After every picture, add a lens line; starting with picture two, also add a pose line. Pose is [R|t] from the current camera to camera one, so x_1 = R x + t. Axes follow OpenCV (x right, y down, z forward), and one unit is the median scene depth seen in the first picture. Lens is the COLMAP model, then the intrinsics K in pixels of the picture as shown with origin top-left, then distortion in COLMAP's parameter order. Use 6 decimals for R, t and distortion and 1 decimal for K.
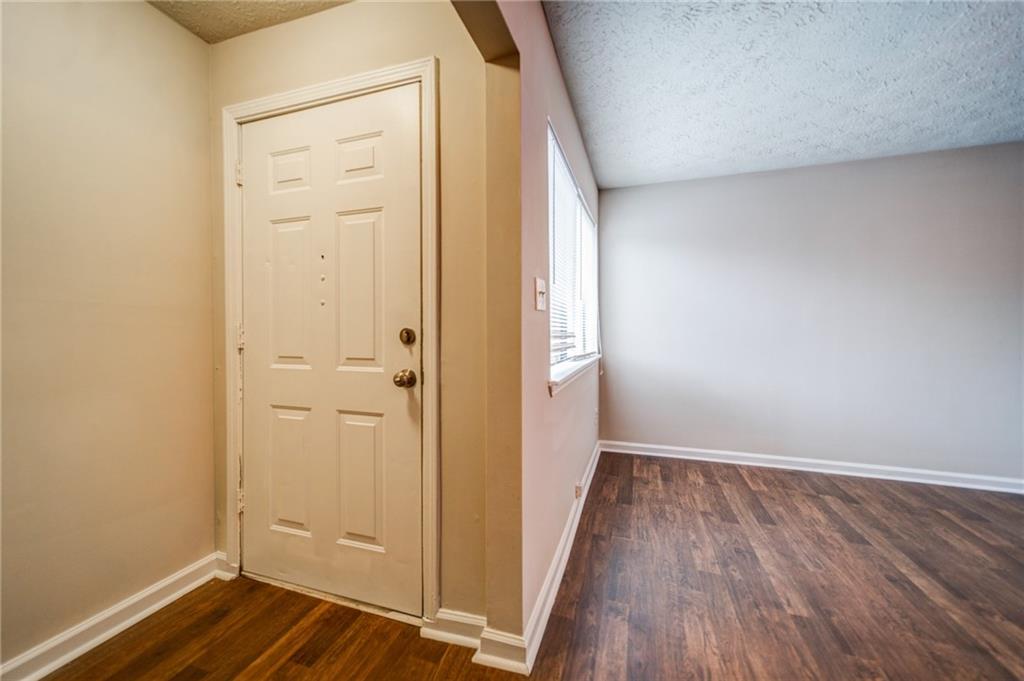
lens RADIAL K [[366.1, 0, 508.3], [0, 366.1, 330.9], [0, 0, 1]] dist [0.002611, 0.000126]
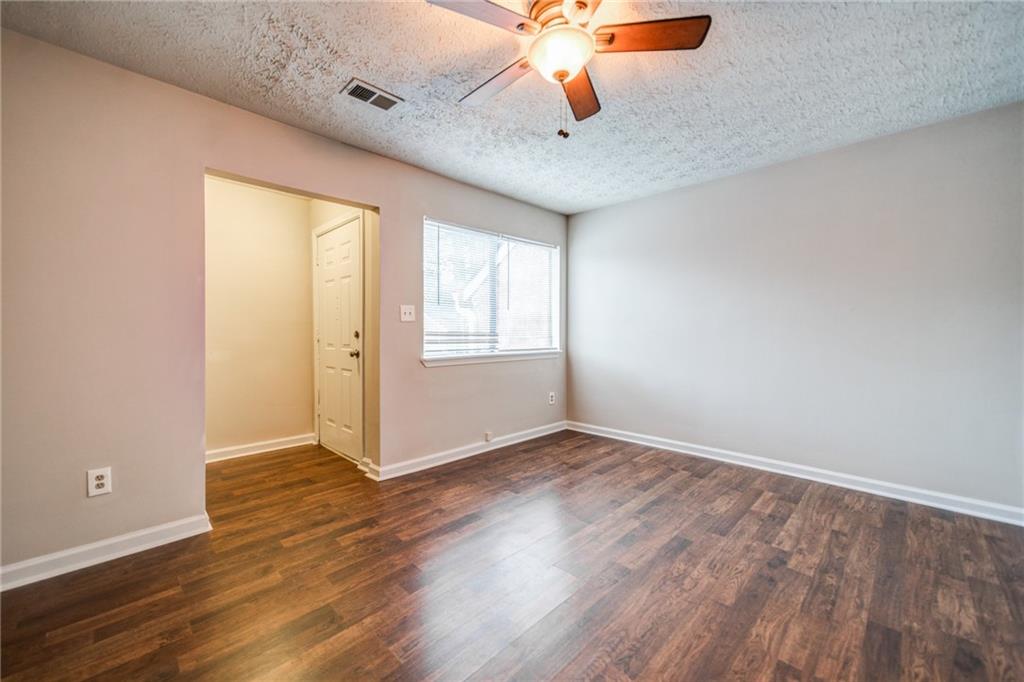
lens RADIAL K [[396.1, 0, 480.0], [0, 396.1, 337.0], [0, 0, 1]] dist [0.002992, -0.000019]
pose [[0.870572, 0.001765, -0.492038, 1.006536], [0.003273, 0.999951, 0.009378, 0.007353], [0.492030, -0.009775, 0.870523, -0.459962]]
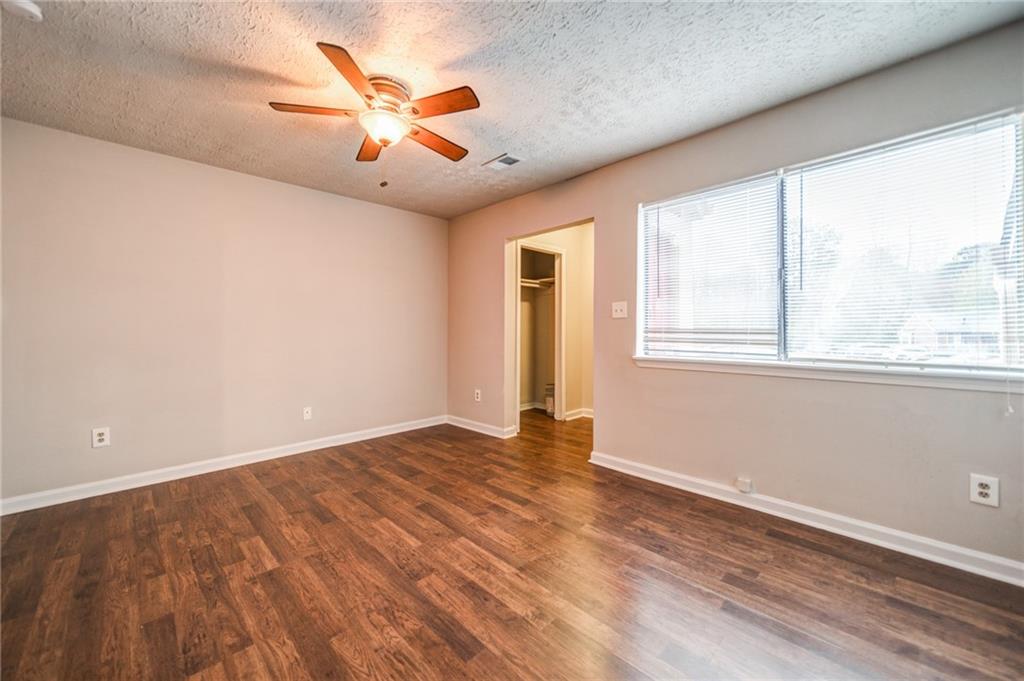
lens RADIAL K [[366.1, 0, 505.3], [0, 366.1, 333.2], [0, 0, 1]] dist [0.002611, 0.000126]
pose [[-0.436184, 0.011904, -0.899779, 1.447833], [0.002847, 0.999926, 0.011849, -0.000541], [0.899853, 0.002607, -0.436185, 0.885022]]
